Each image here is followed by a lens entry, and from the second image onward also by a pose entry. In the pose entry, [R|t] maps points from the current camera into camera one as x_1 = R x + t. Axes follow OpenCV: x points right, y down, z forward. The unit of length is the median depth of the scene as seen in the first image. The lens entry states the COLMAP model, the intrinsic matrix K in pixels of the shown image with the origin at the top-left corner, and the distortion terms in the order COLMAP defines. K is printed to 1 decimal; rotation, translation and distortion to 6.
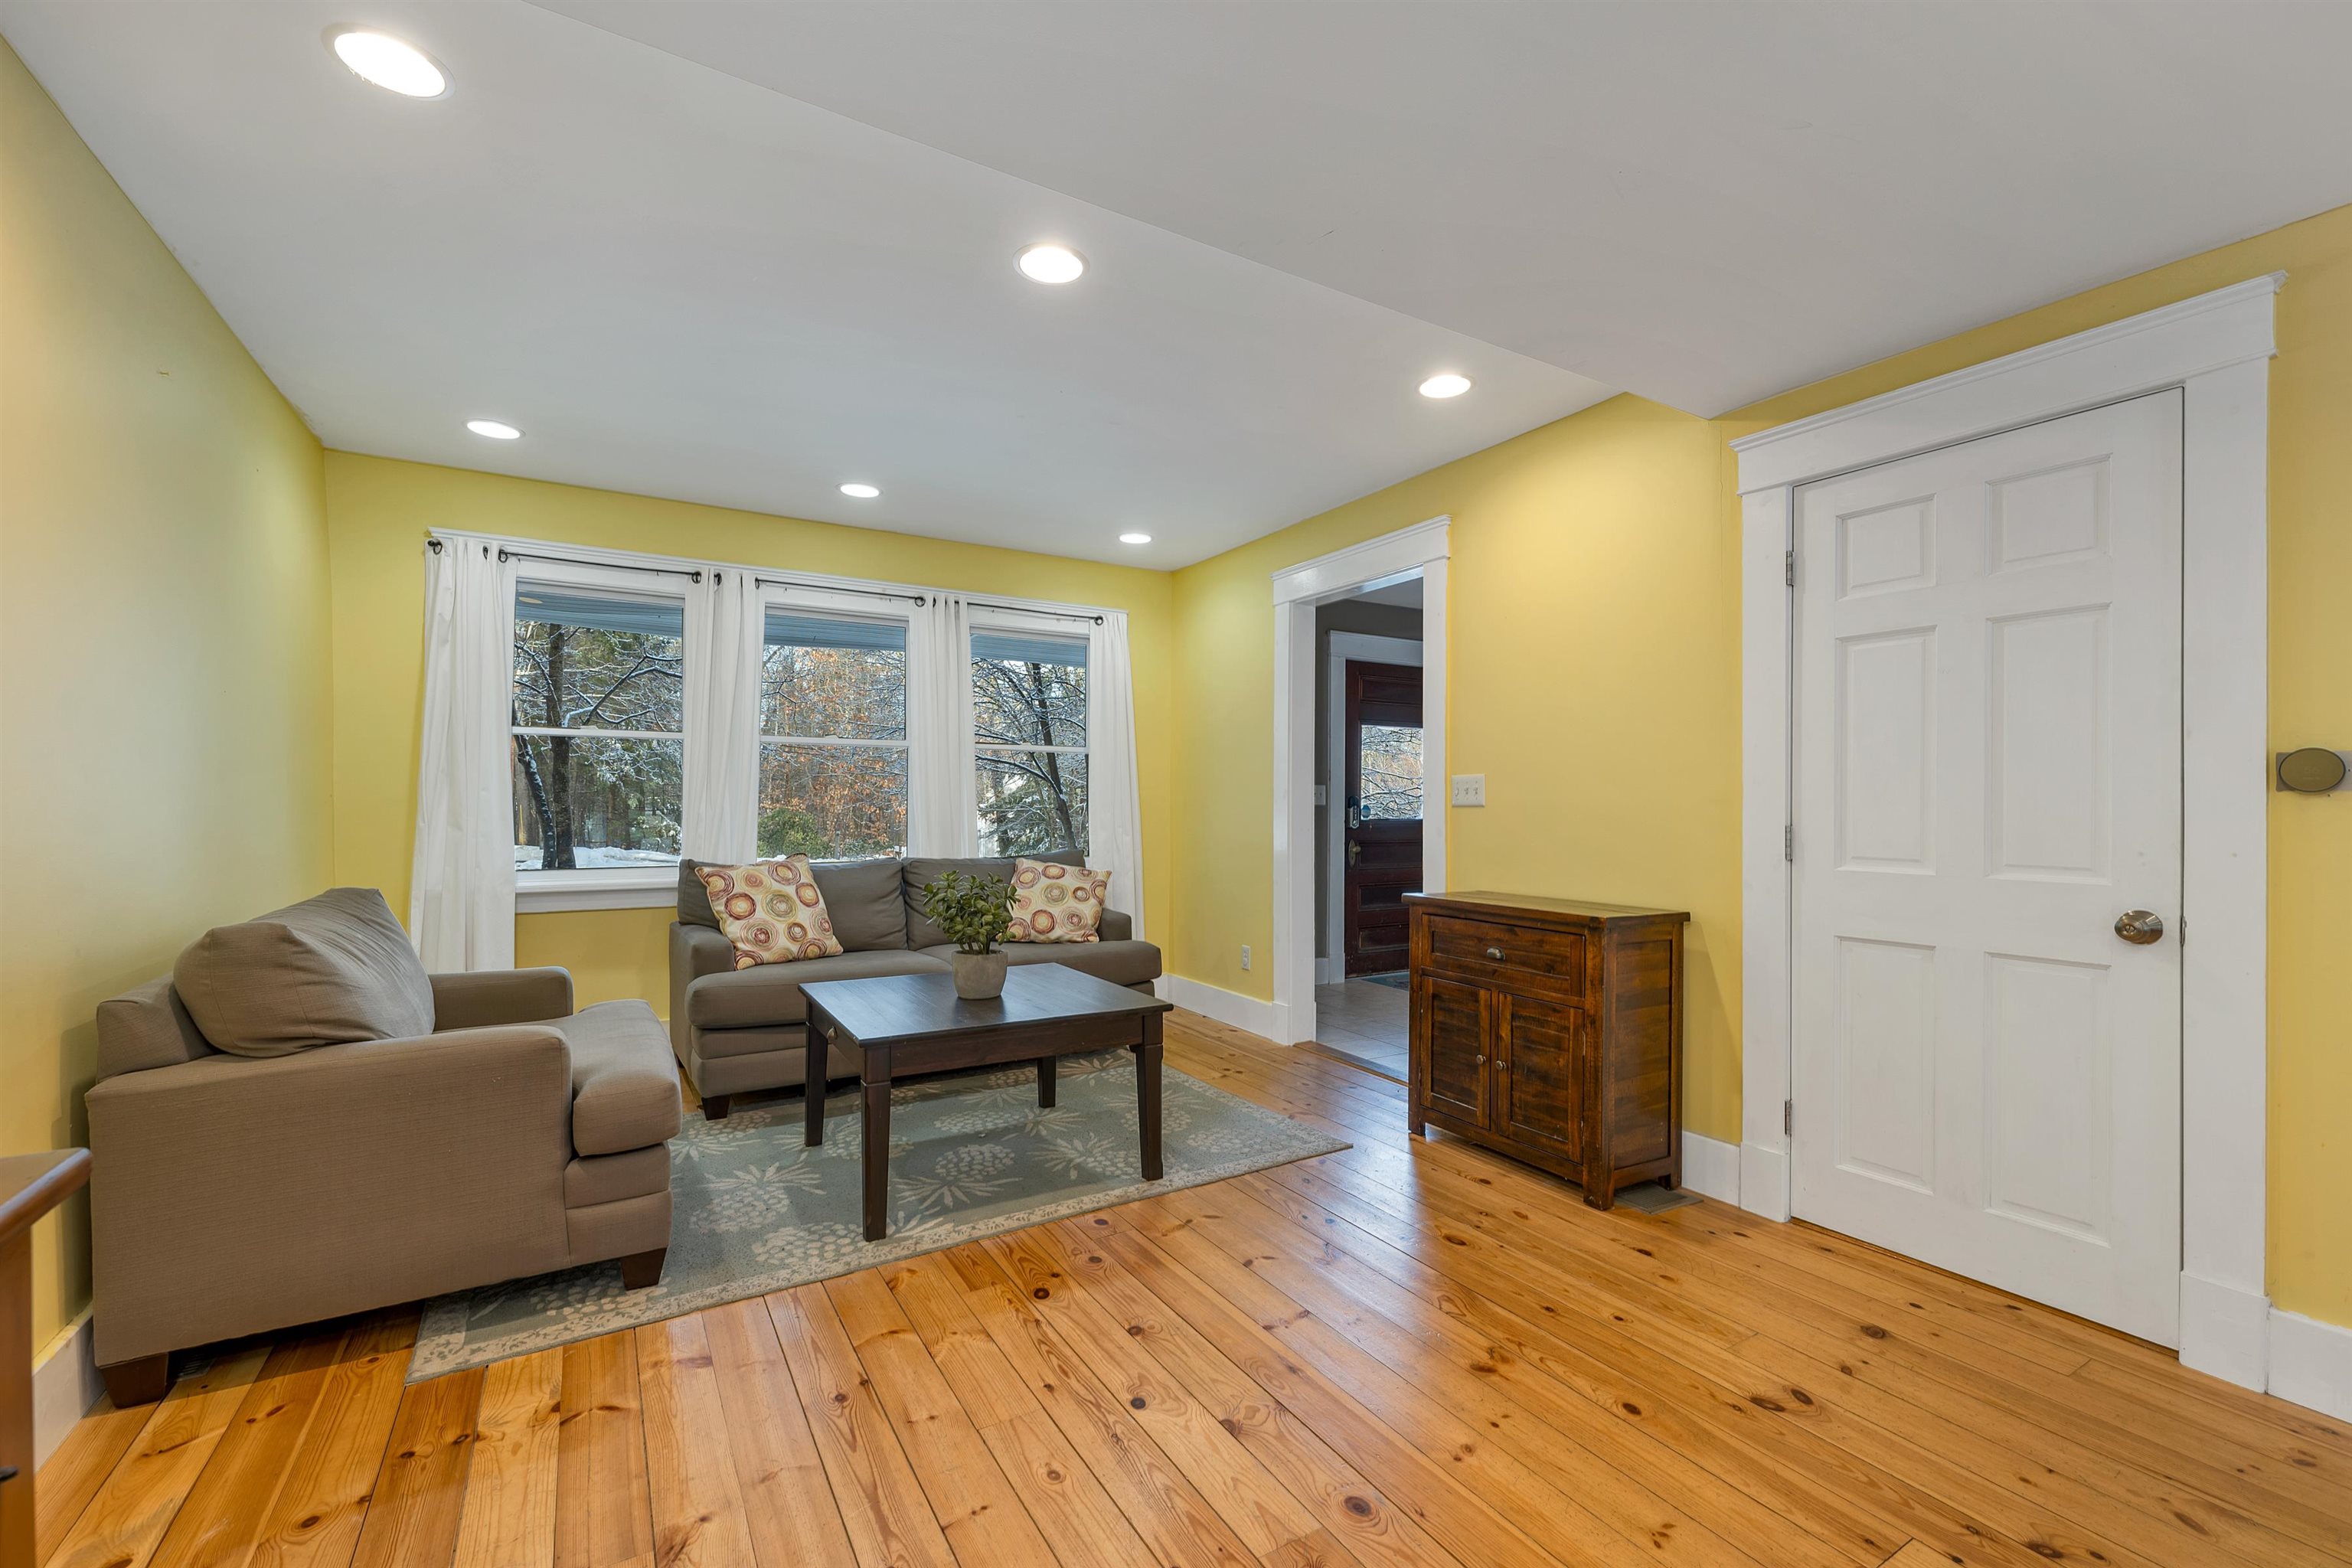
lens RADIAL K [[983.5, 0, 1172.3], [0, 983.5, 800.8], [0, 0, 1]] dist [-0.000152, 0.000923]
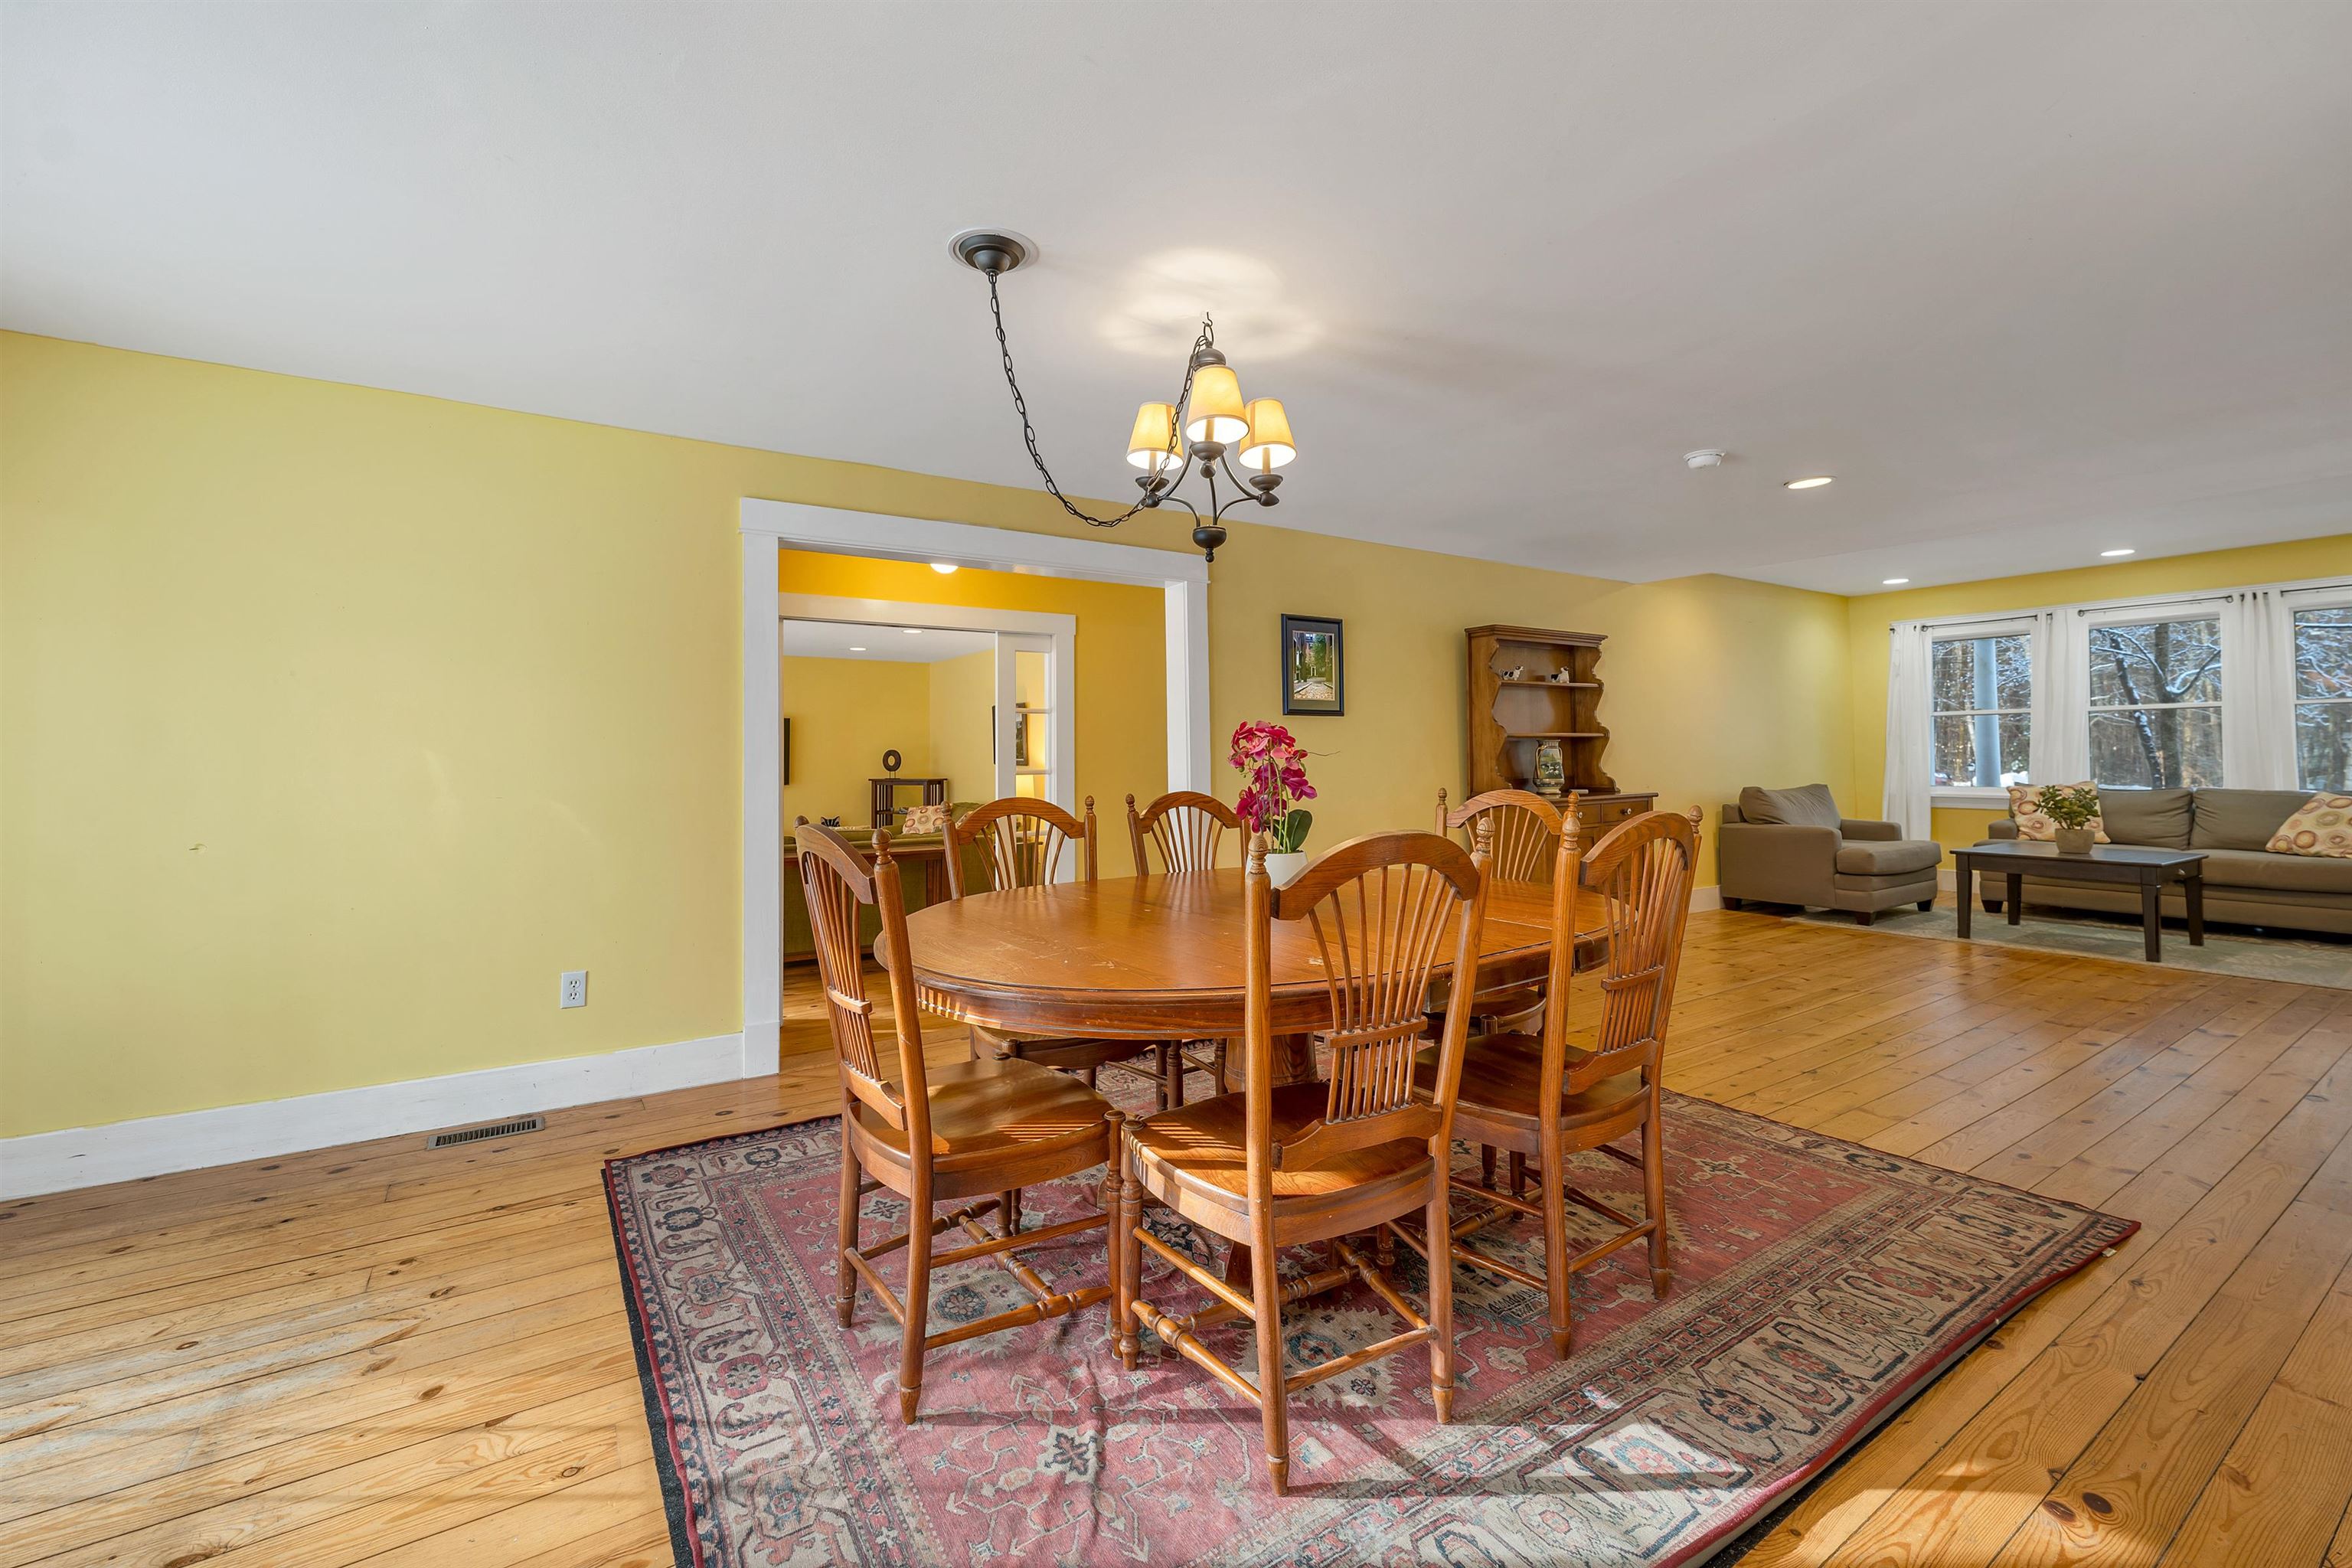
lens RADIAL K [[983.5, 0, 1170.4], [0, 983.5, 743.0], [0, 0, 1]] dist [-0.000152, 0.000923]
pose [[0.028805, -0.017536, -0.999431, 1.164714], [0.009857, 0.999802, -0.017258, 0.004051], [0.999536, -0.009354, 0.028972, -0.547085]]
